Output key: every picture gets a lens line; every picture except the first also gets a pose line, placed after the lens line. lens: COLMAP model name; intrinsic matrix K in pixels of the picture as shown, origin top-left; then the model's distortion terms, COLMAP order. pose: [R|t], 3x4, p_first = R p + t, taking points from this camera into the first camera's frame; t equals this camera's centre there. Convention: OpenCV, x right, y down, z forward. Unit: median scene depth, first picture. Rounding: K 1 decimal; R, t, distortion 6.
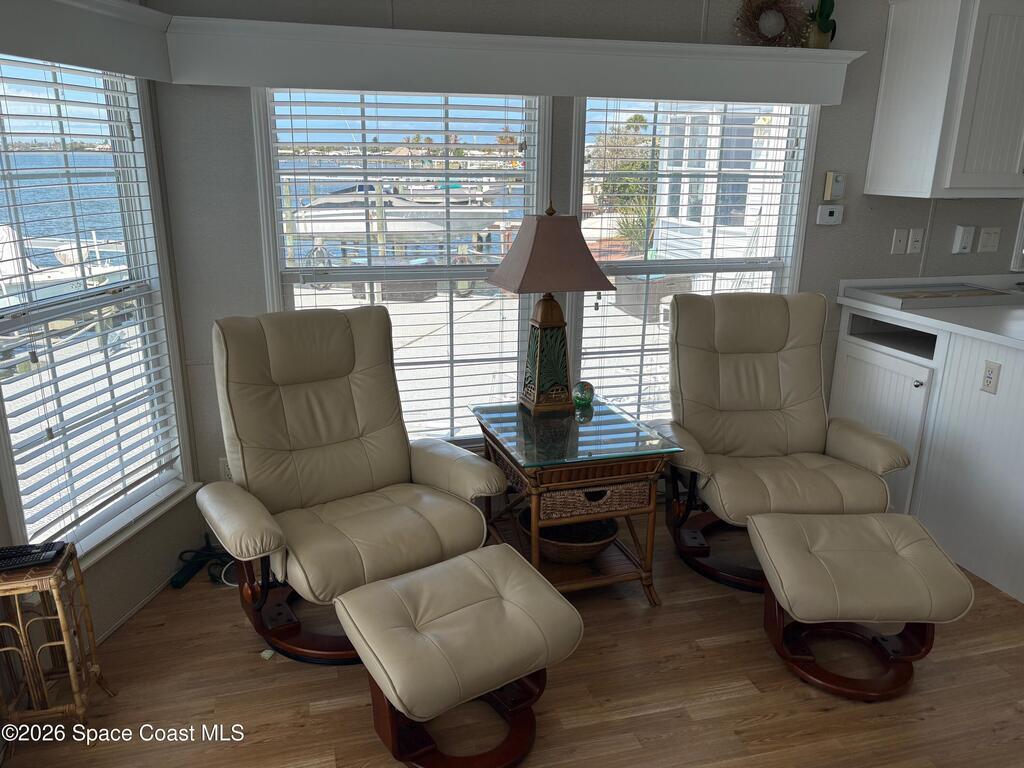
lens RADIAL K [[770.9, 0, 509.7], [0, 770.9, 388.8], [0, 0, 1]] dist [0.049870, -0.054571]
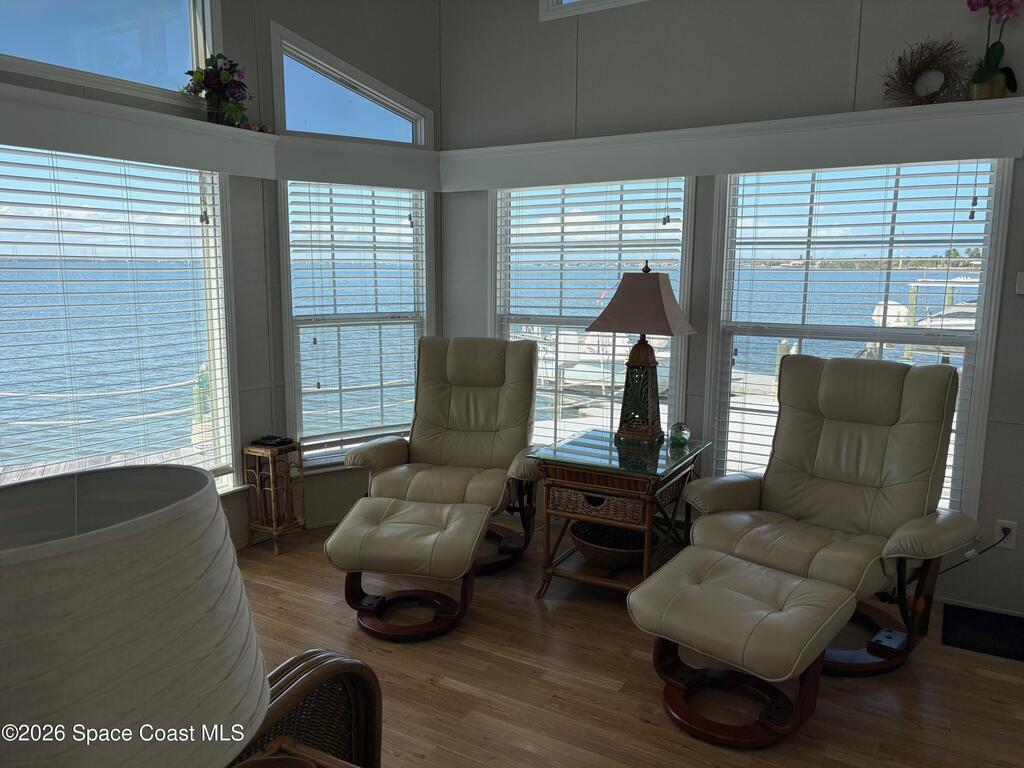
lens RADIAL K [[770.9, 0, 507.6], [0, 770.9, 388.9], [0, 0, 1]] dist [0.049870, -0.054571]
pose [[0.694624, 0.105286, -0.711627, 0.687955], [-0.200845, 0.978279, -0.051308, 0.048463], [0.690767, 0.178567, 0.700681, 0.045725]]
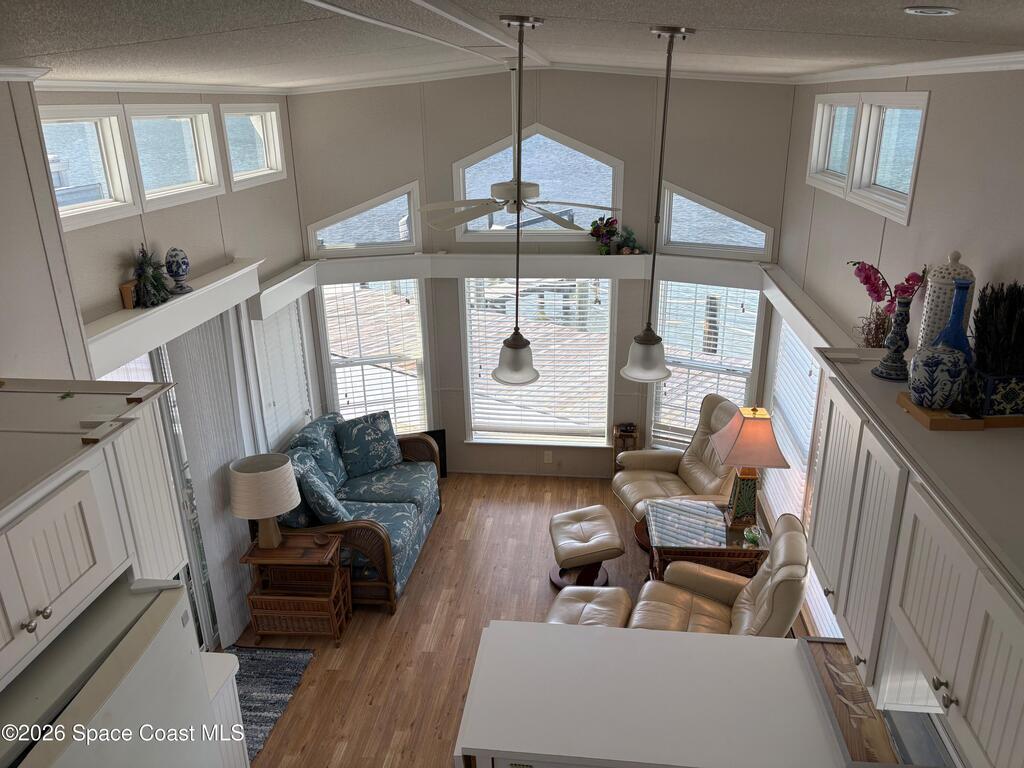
lens RADIAL K [[770.9, 0, 513.6], [0, 770.9, 389.3], [0, 0, 1]] dist [0.049870, -0.054571]
pose [[-0.372230, 0.320493, -0.871050, 1.432348], [-0.245187, 0.871196, 0.425324, -0.733083], [0.895169, 0.371888, -0.245705, 0.834430]]
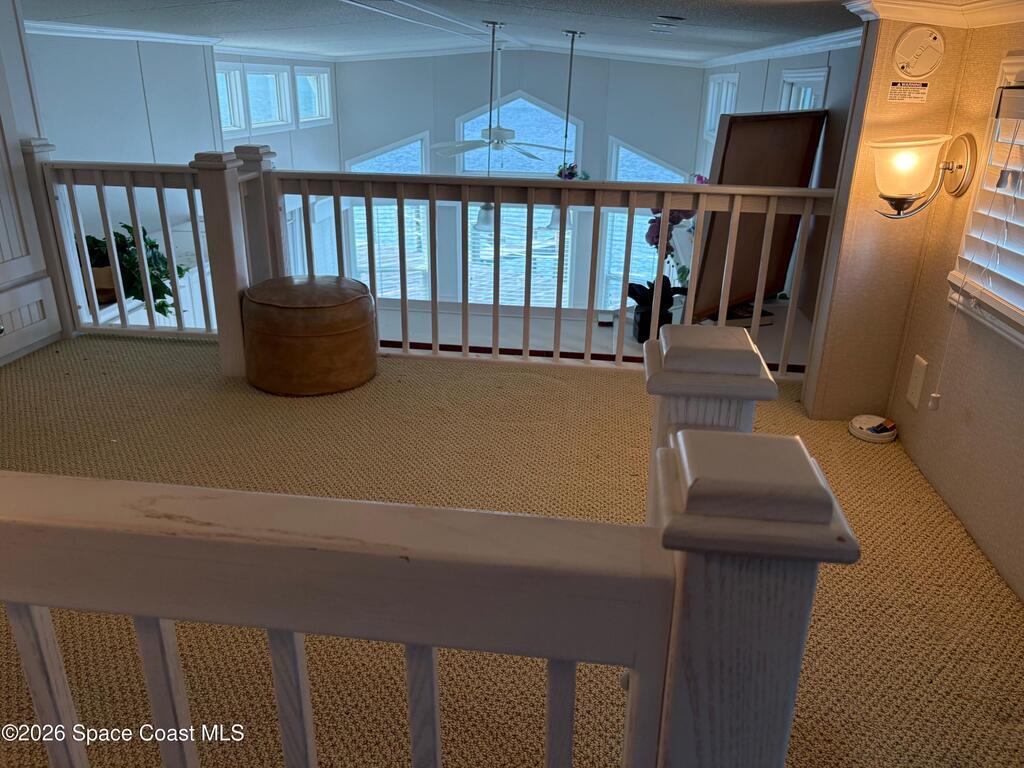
lens RADIAL K [[770.9, 0, 503.9], [0, 770.9, 382.1], [0, 0, 1]] dist [0.049870, -0.054571]
pose [[-0.389845, 0.321347, -0.862993, 2.046906], [-0.274371, 0.854045, 0.441959, -0.796343], [0.879057, 0.409076, -0.244777, 1.135657]]
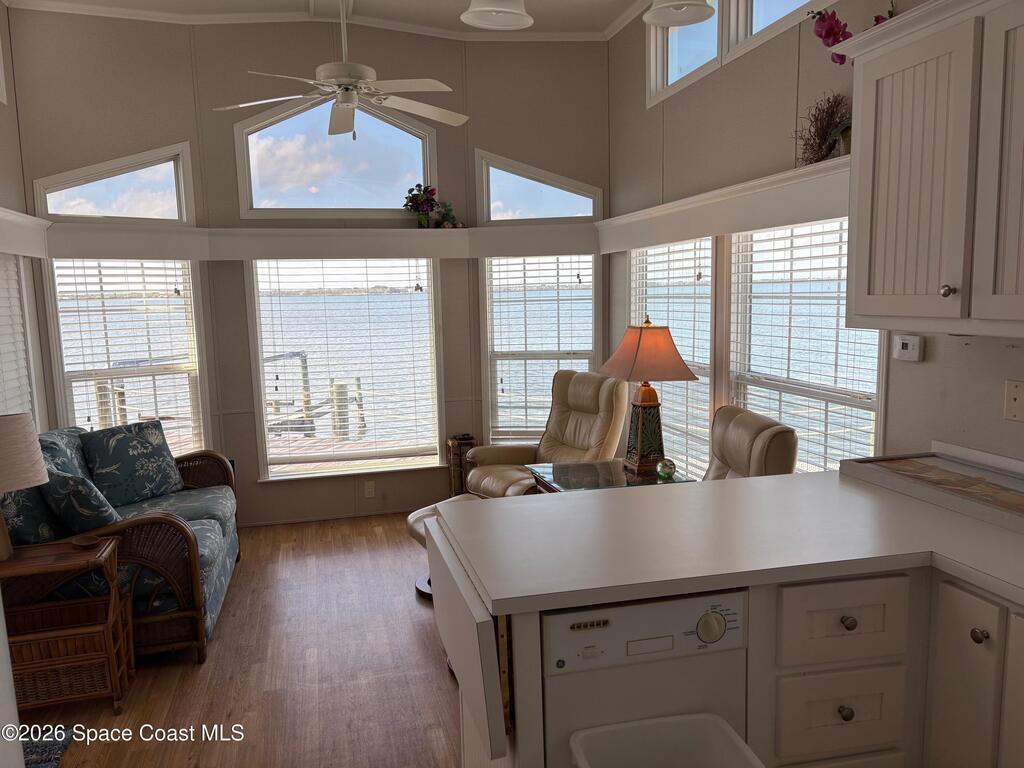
lens RADIAL K [[770.9, 0, 505.1], [0, 770.9, 396.8], [0, 0, 1]] dist [0.049870, -0.054571]
pose [[-0.021909, 0.127168, -0.991639, 1.284834], [-0.255265, 0.958290, 0.128531, -0.193085], [0.966623, 0.255947, 0.011466, 0.690516]]
